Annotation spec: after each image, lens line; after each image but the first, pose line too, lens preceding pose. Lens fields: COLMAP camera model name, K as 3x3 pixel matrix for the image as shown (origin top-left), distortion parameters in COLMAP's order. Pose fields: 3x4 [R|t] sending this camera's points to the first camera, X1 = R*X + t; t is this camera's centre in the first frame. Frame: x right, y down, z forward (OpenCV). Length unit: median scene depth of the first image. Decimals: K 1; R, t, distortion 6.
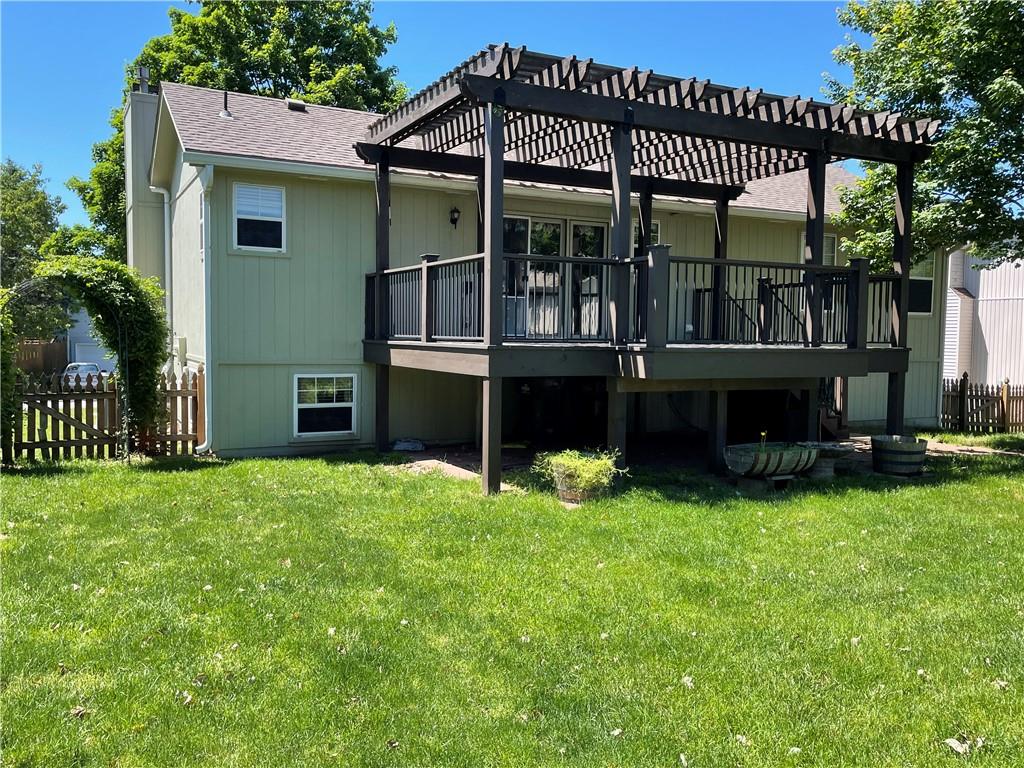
lens RADIAL K [[865.9, 0, 508.5], [0, 865.9, 387.3], [0, 0, 1]] dist [0.041722, -0.011500]
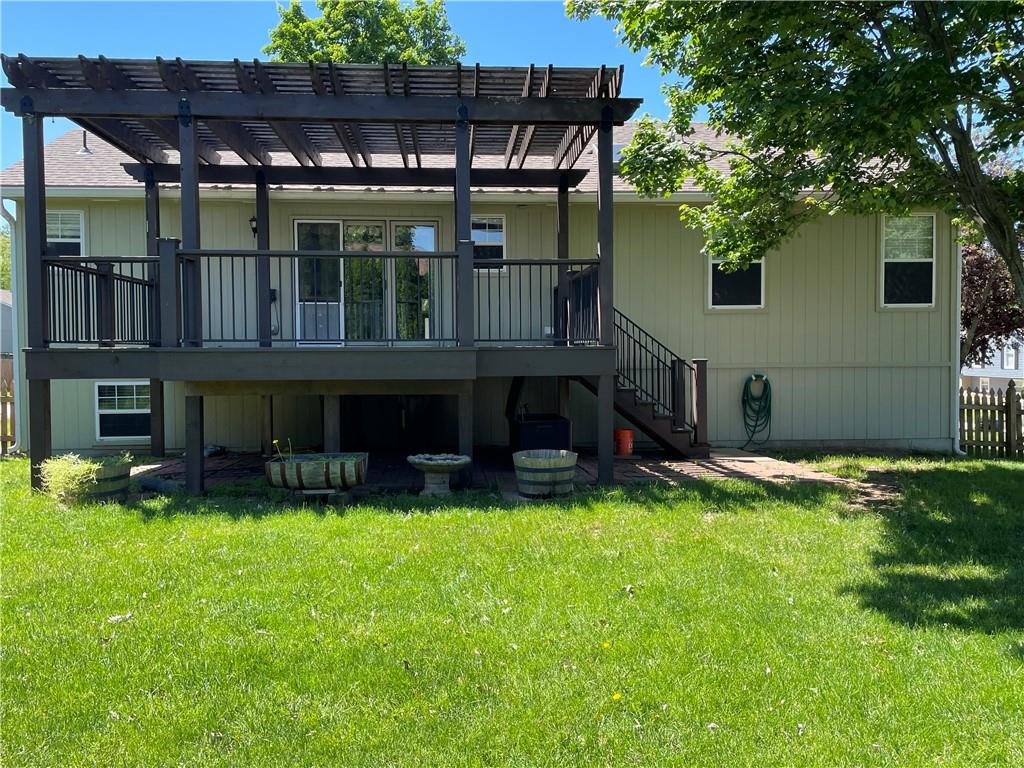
lens RADIAL K [[865.9, 0, 511.1], [0, 865.9, 380.4], [0, 0, 1]] dist [0.041722, -0.011500]
pose [[0.924910, -0.006482, -0.380130, 0.637381], [-0.004677, 0.999585, -0.028426, 0.011184], [0.380156, 0.028069, 0.924496, 0.193131]]
